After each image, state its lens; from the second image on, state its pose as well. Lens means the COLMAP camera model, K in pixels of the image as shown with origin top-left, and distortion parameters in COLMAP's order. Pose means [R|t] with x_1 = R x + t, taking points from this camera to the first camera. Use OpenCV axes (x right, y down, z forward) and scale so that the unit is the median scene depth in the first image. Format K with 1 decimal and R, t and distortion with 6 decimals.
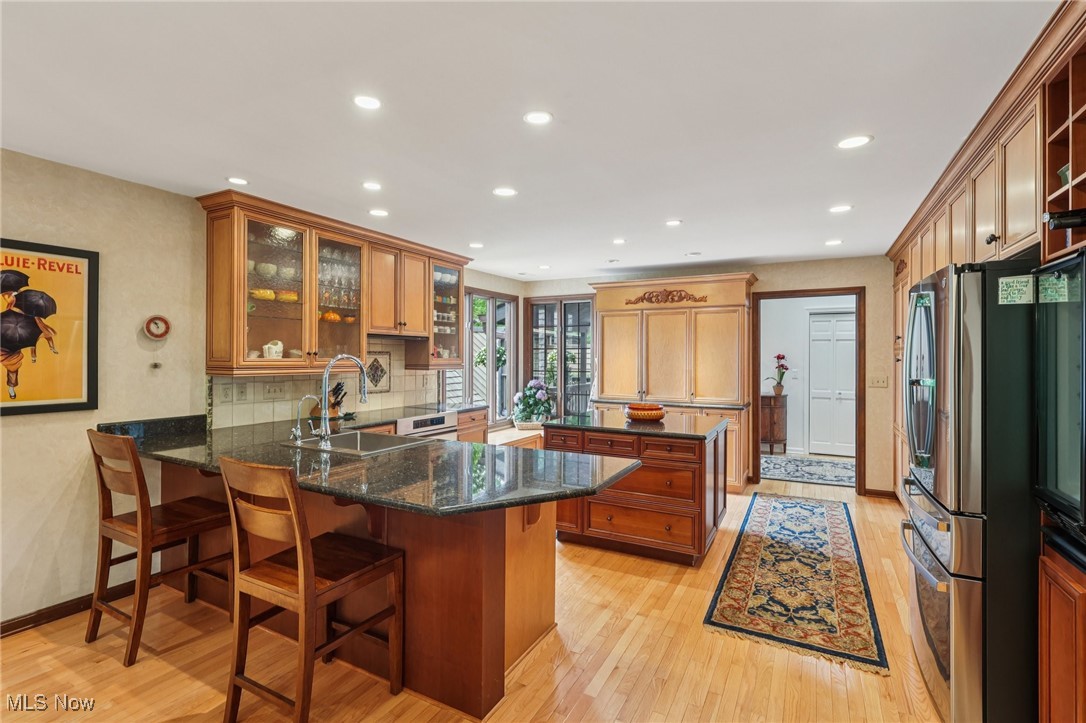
lens RADIAL K [[501.7, 0, 540.7], [0, 501.7, 352.2], [0, 0, 1]] dist [-0.000003, -0.000219]
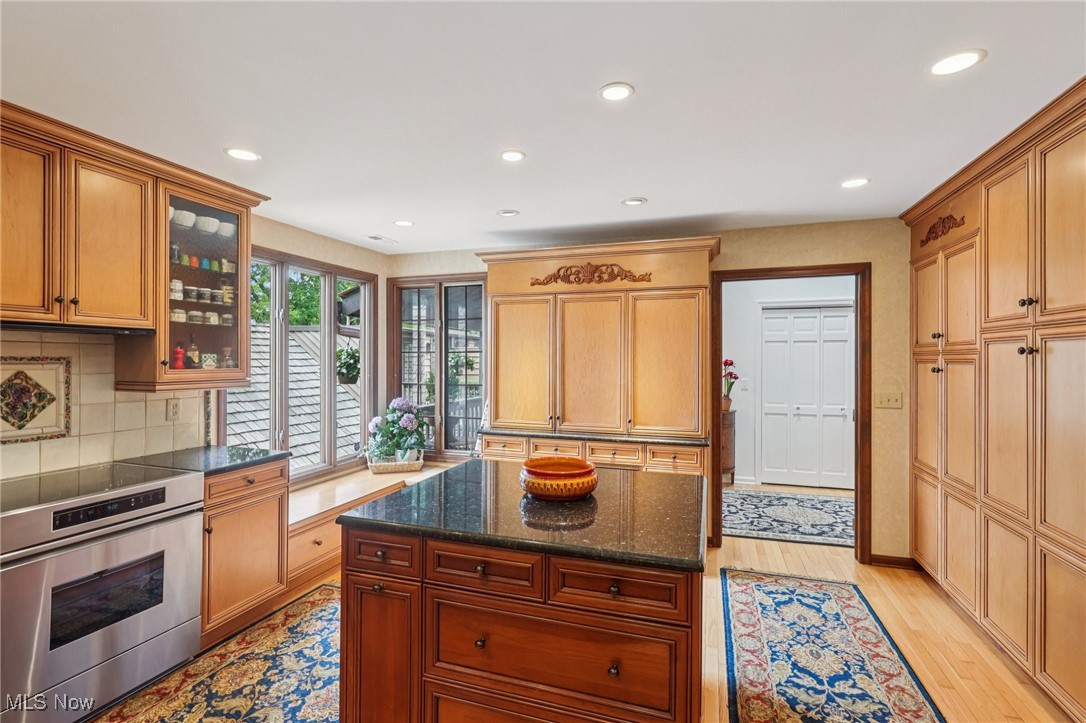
lens RADIAL K [[506.7, 0, 536.1], [0, 506.7, 359.7], [0, 0, 1]] dist [0.001368, -0.000129]
pose [[0.987434, -0.001391, 0.158028, 0.074272], [0.000094, 0.999966, 0.008215, -0.002698], [-0.158034, -0.008097, 0.987401, 0.356396]]
